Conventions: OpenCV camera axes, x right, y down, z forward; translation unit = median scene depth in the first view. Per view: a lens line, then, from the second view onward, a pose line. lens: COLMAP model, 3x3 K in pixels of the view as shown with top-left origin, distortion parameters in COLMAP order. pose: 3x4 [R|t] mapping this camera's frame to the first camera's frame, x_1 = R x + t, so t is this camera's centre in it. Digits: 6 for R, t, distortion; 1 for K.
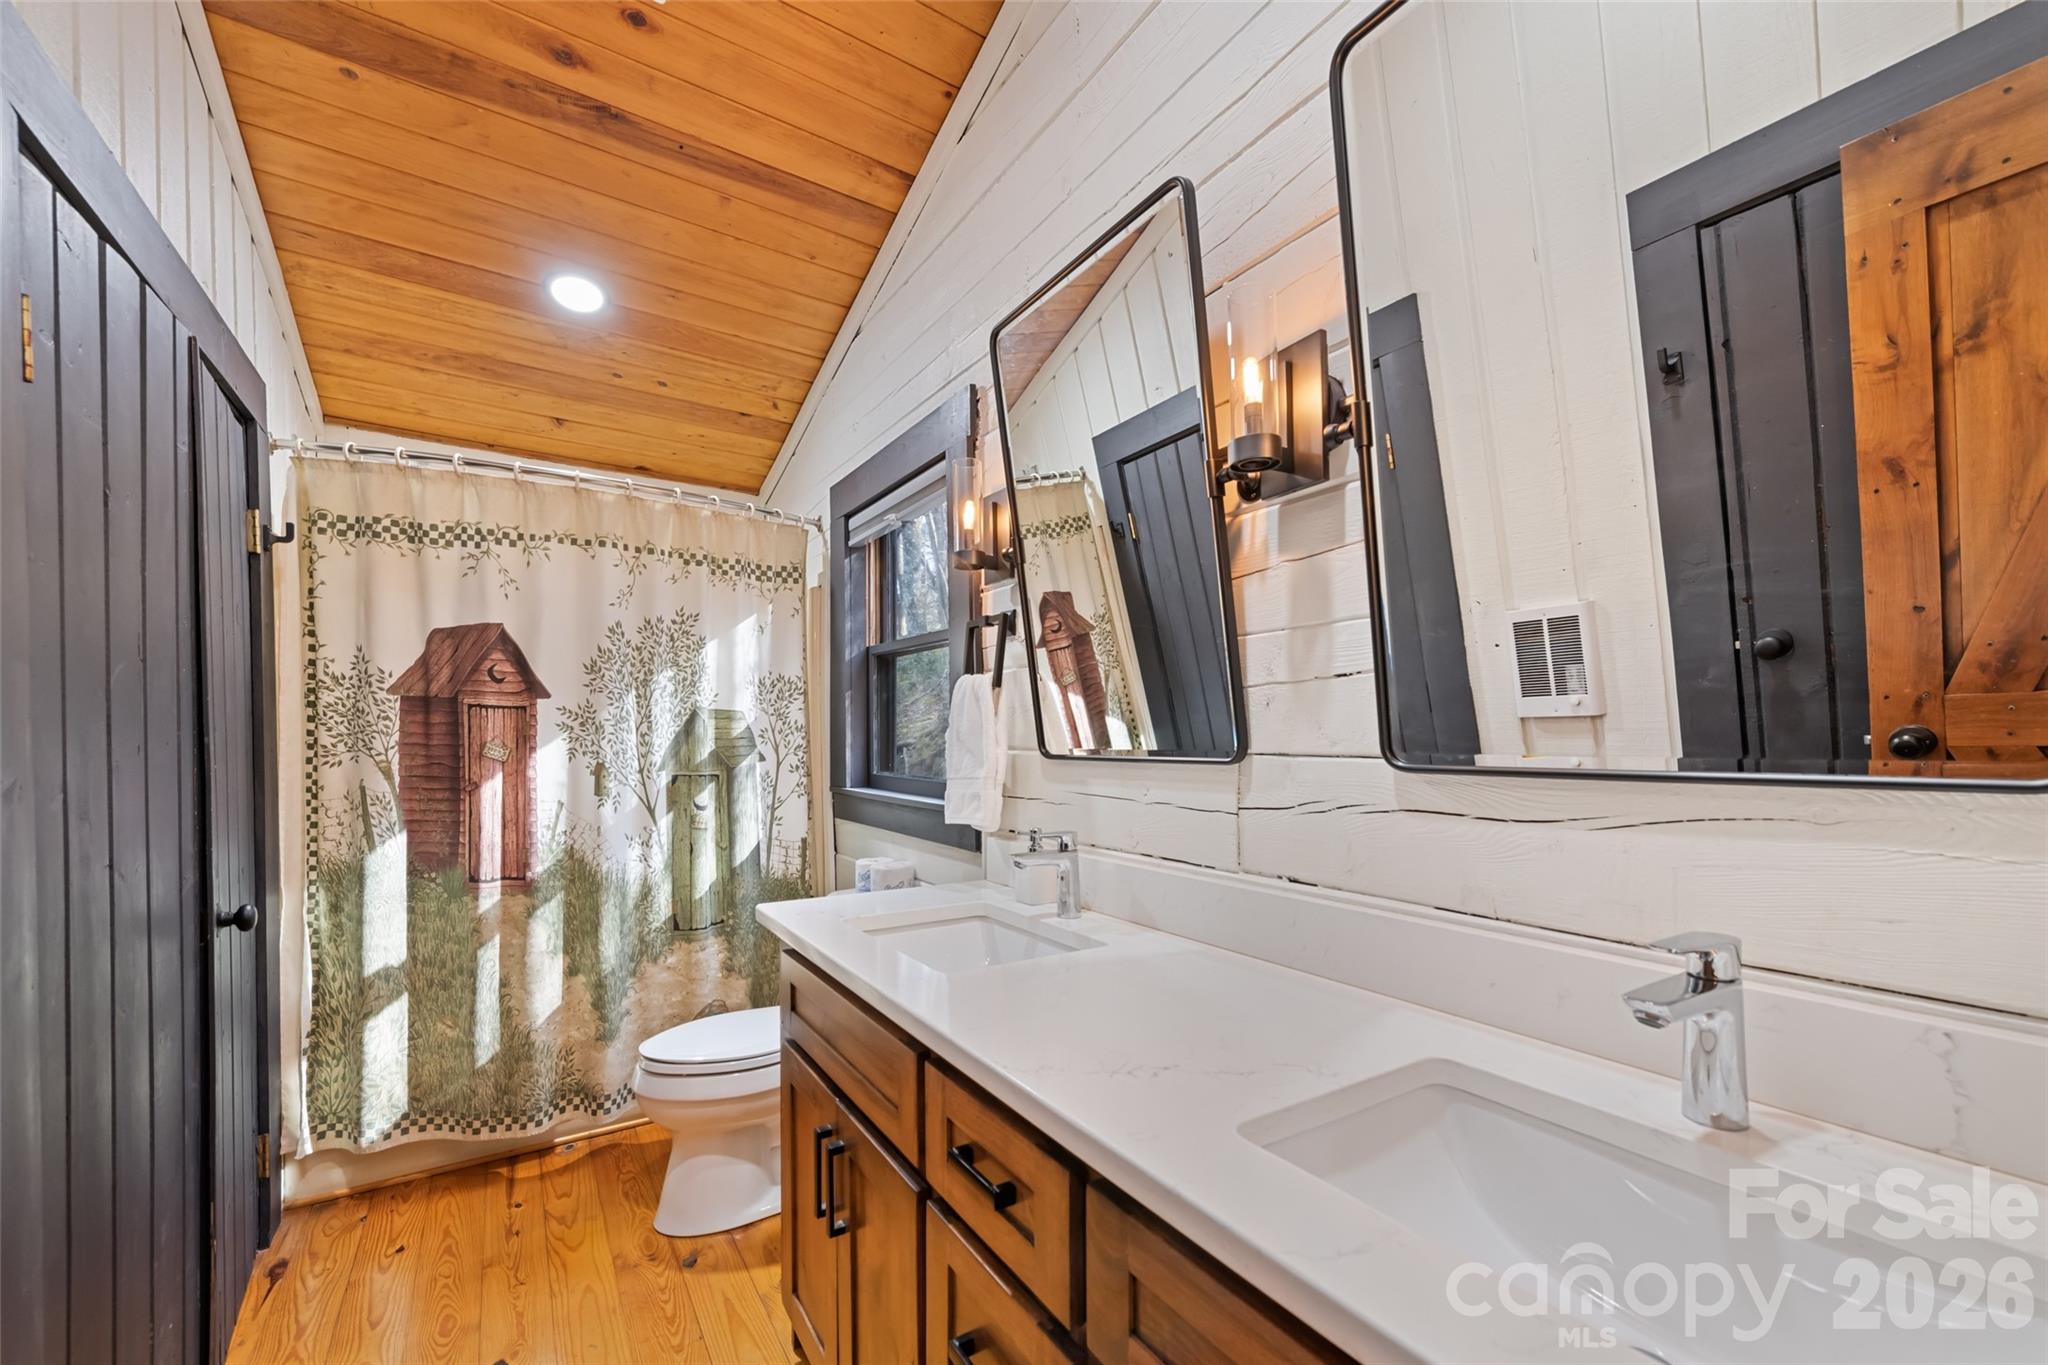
lens RADIAL K [[820.8, 0, 1038.3], [0, 820.8, 742.2], [0, 0, 1]] dist [0.013657, -0.002652]
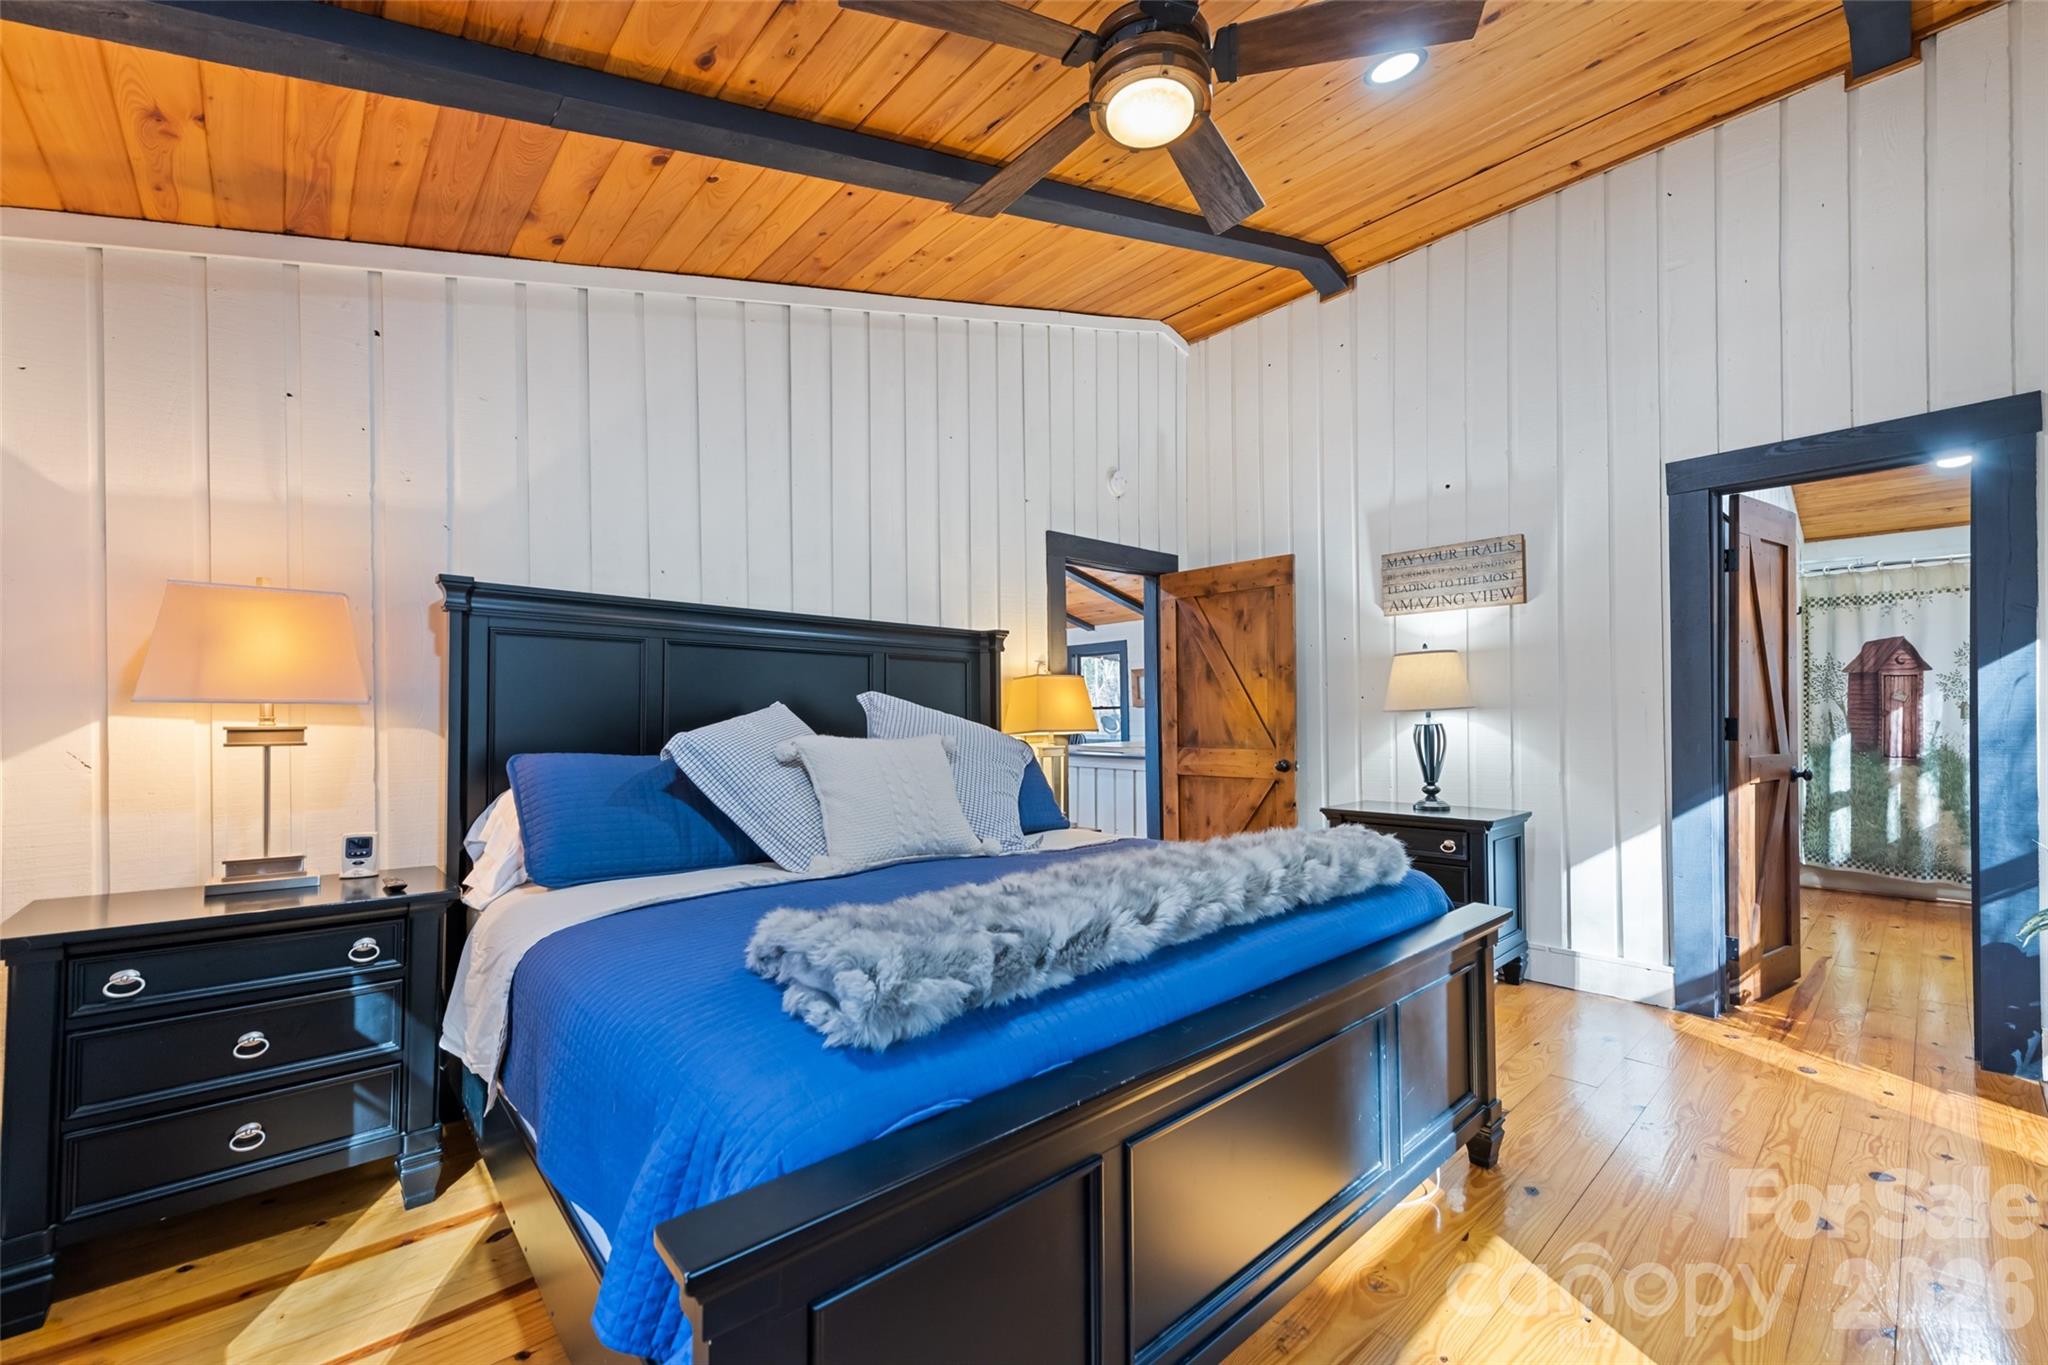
lens RADIAL K [[820.8, 0, 1024.1], [0, 820.8, 718.7], [0, 0, 1]] dist [0.013657, -0.002652]
pose [[0.162405, 0.002174, -0.986722, 1.101130], [-0.008913, 0.999960, 0.000736, 0.087610], [0.986684, 0.008675, 0.162418, -1.590877]]
